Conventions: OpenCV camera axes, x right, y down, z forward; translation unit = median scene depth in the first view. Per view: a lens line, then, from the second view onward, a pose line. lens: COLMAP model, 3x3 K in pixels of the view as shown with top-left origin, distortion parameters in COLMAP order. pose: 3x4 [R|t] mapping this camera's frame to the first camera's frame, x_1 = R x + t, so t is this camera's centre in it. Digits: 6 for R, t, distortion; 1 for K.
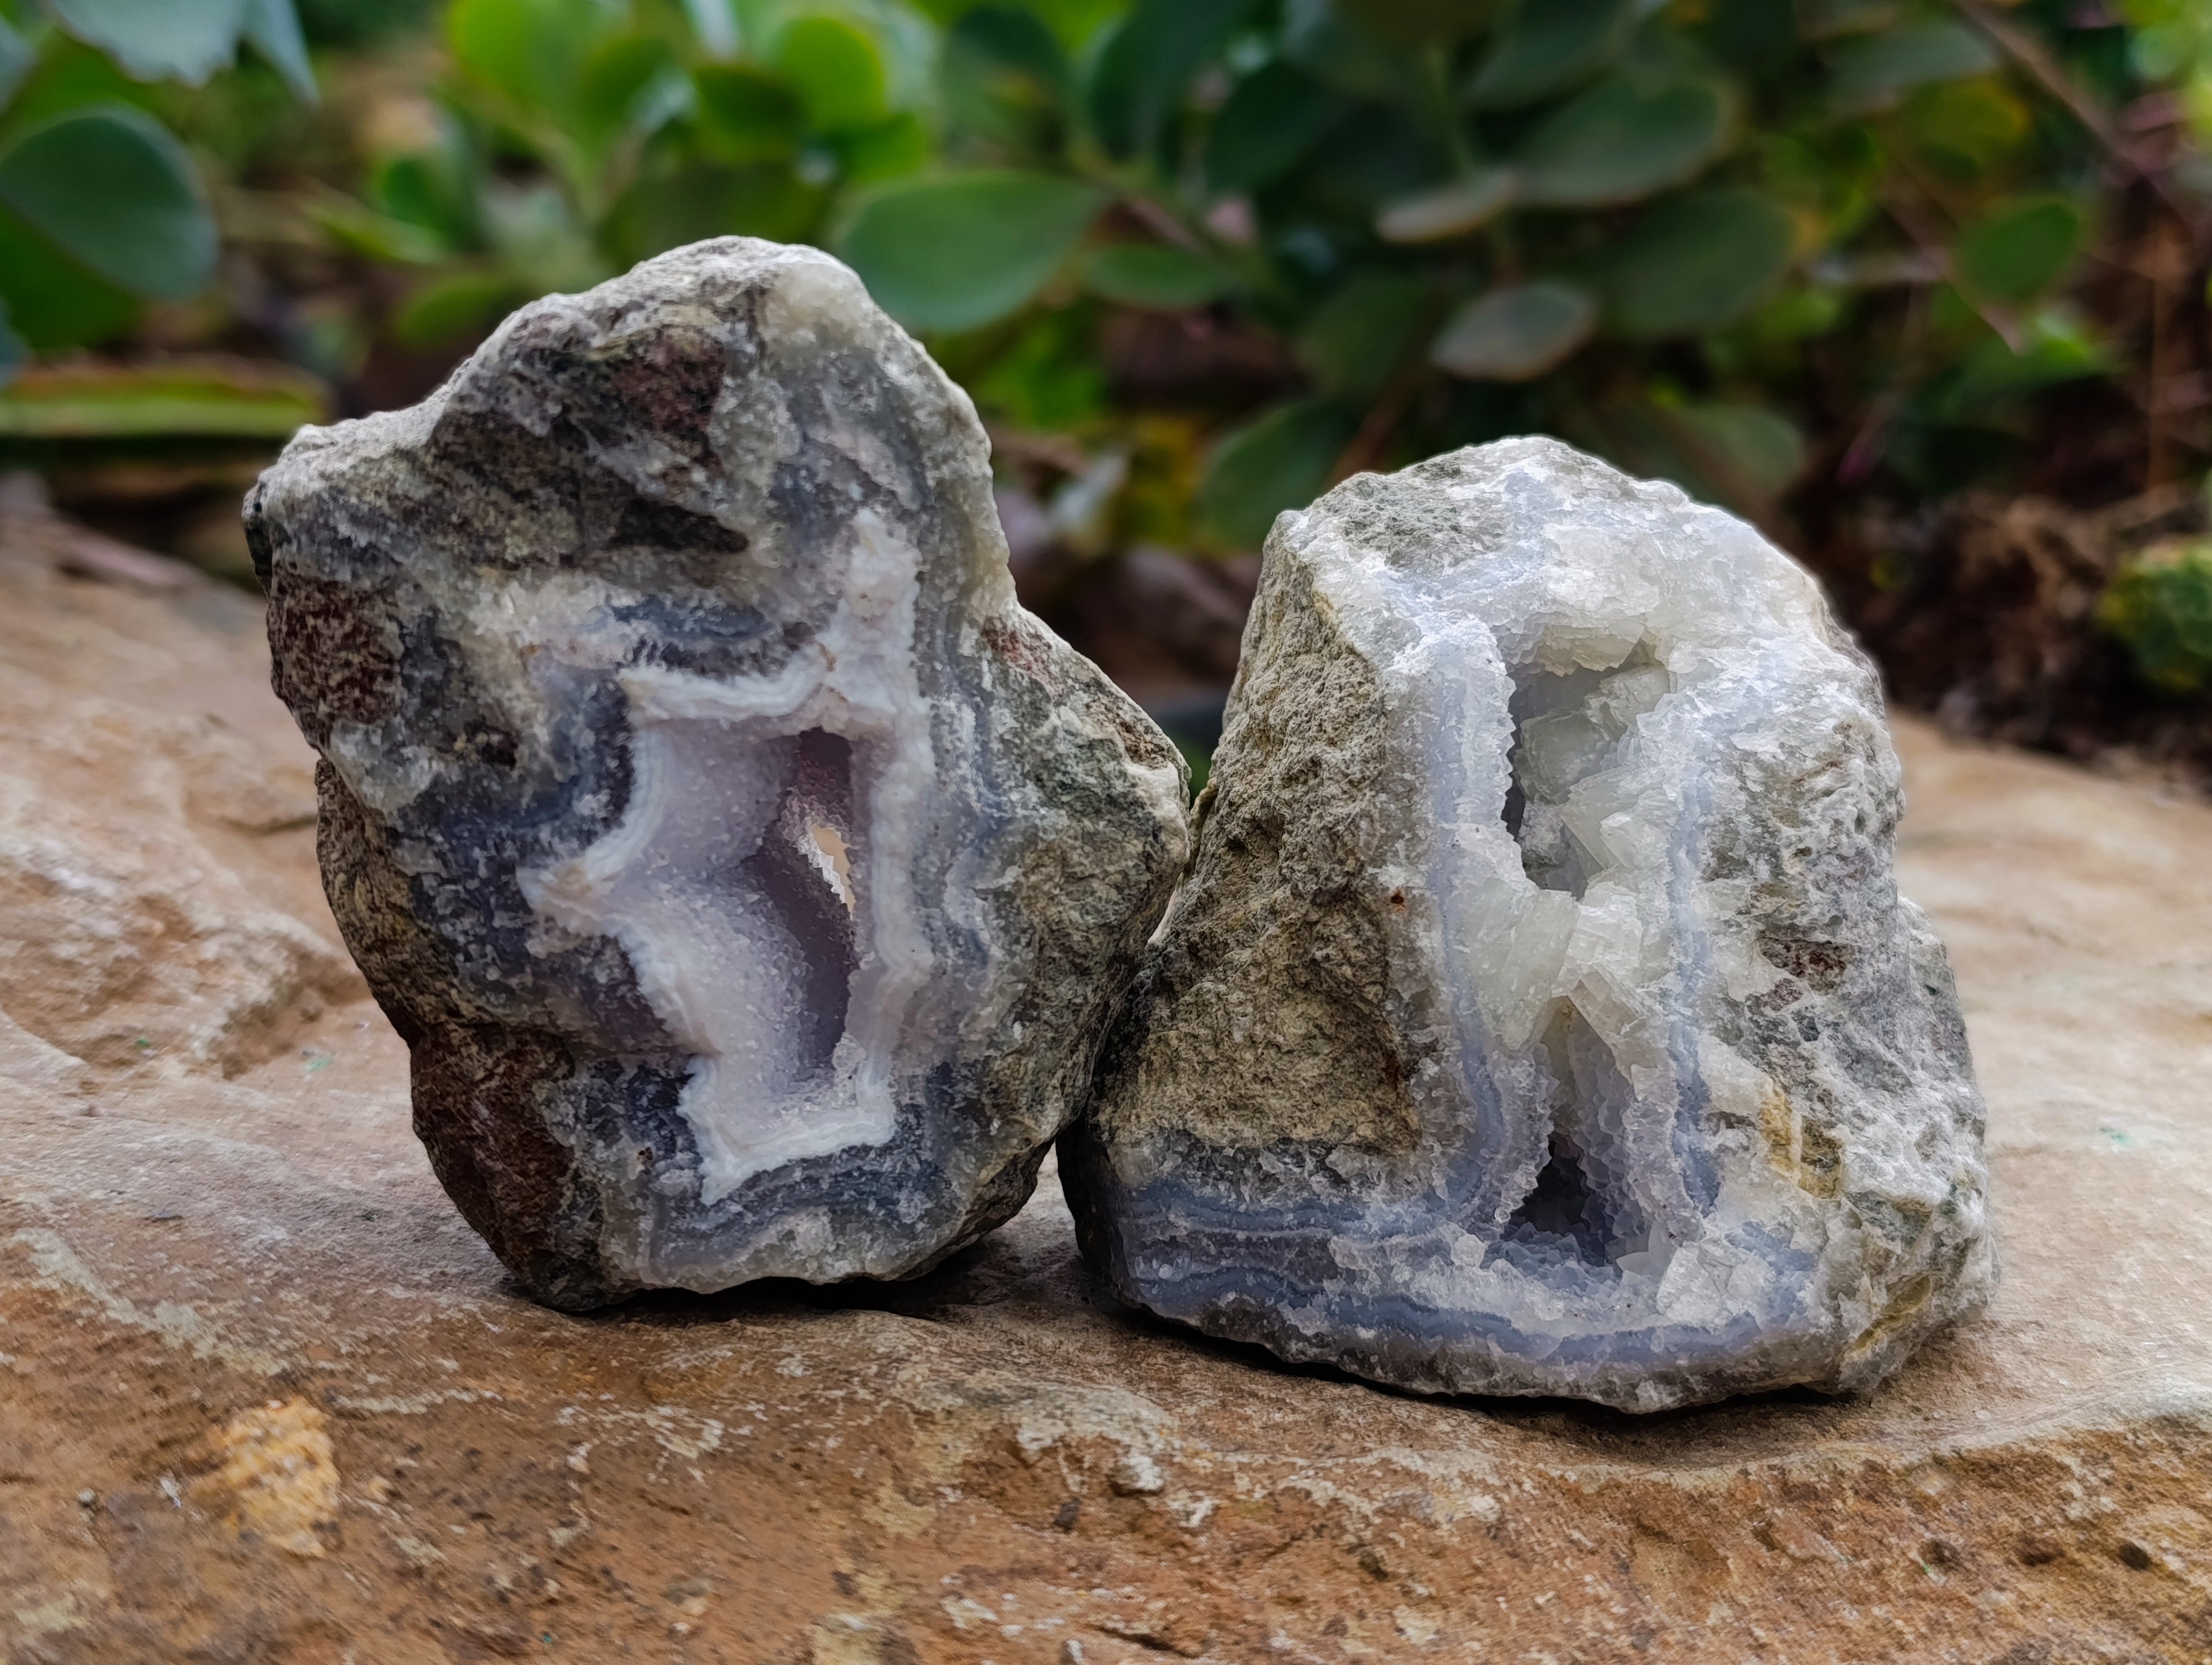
lens RADIAL K [[3238.8, 0, 1175.3], [0, 3238.8, 834.9], [0, 0, 1]] dist [0.389813, -2.549990]
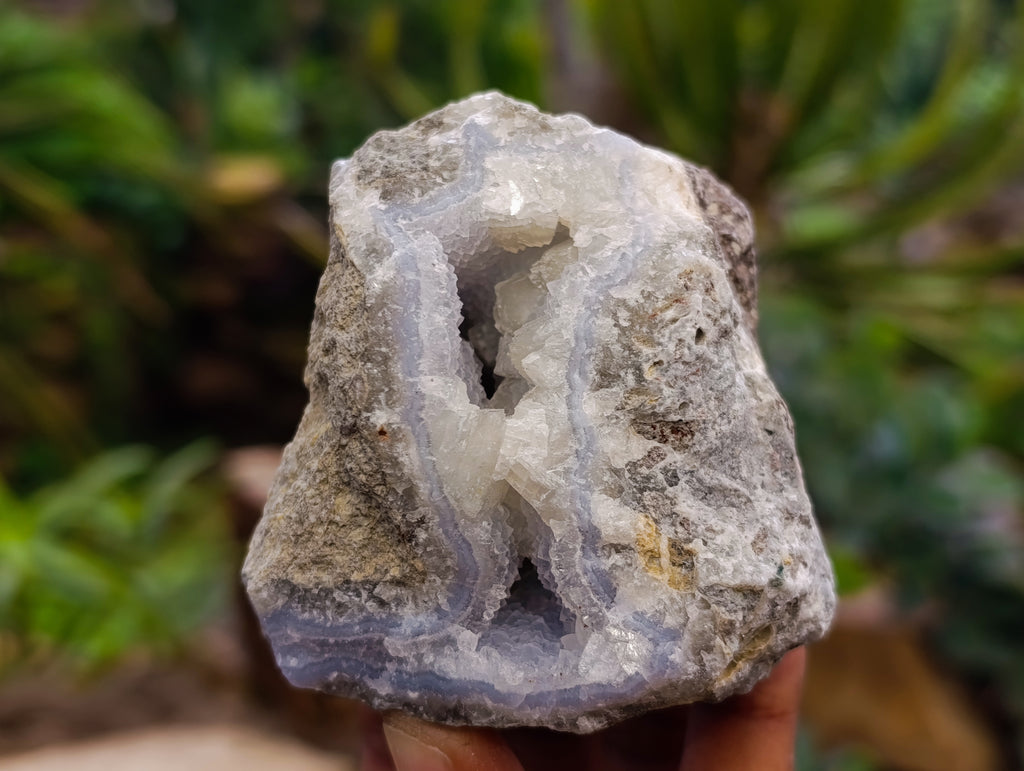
lens RADIAL K [[1499.5, 0, 544.1], [0, 1499.5, 386.6], [0, 0, 1]] dist [0.389813, -2.549990]
pose [[0.983995, -0.100033, -0.147468, 0.244017], [0.120342, 0.983383, 0.135927, -0.086530], [0.131420, -0.151498, 0.979682, 0.308929]]
